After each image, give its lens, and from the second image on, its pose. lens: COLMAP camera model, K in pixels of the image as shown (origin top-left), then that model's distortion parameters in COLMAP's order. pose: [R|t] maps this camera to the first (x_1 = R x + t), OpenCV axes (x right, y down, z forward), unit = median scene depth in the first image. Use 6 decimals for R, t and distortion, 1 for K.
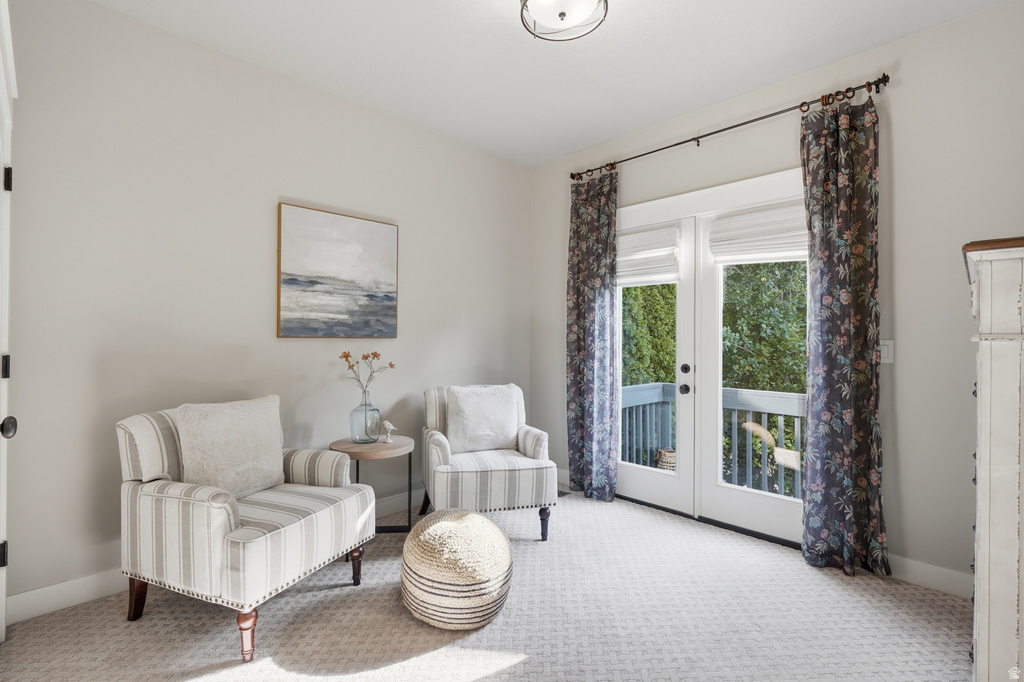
lens RADIAL K [[472.8, 0, 512.1], [0, 472.8, 341.2], [0, 0, 1]] dist [0.000237, 0.001911]
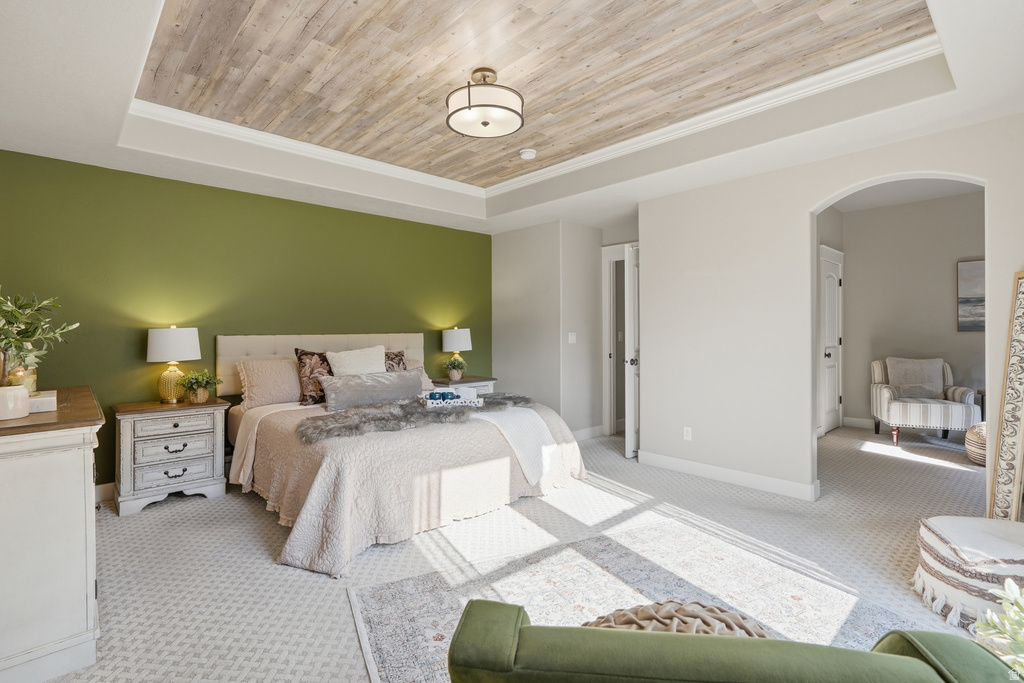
lens RADIAL K [[472.8, 0, 512.0], [0, 472.8, 336.4], [0, 0, 1]] dist [0.000237, 0.001911]
pose [[-0.028919, 0.004236, -0.999573, 1.520454], [-0.005606, 0.999975, 0.004400, 0.015428], [0.999566, 0.005731, -0.028895, -0.786172]]
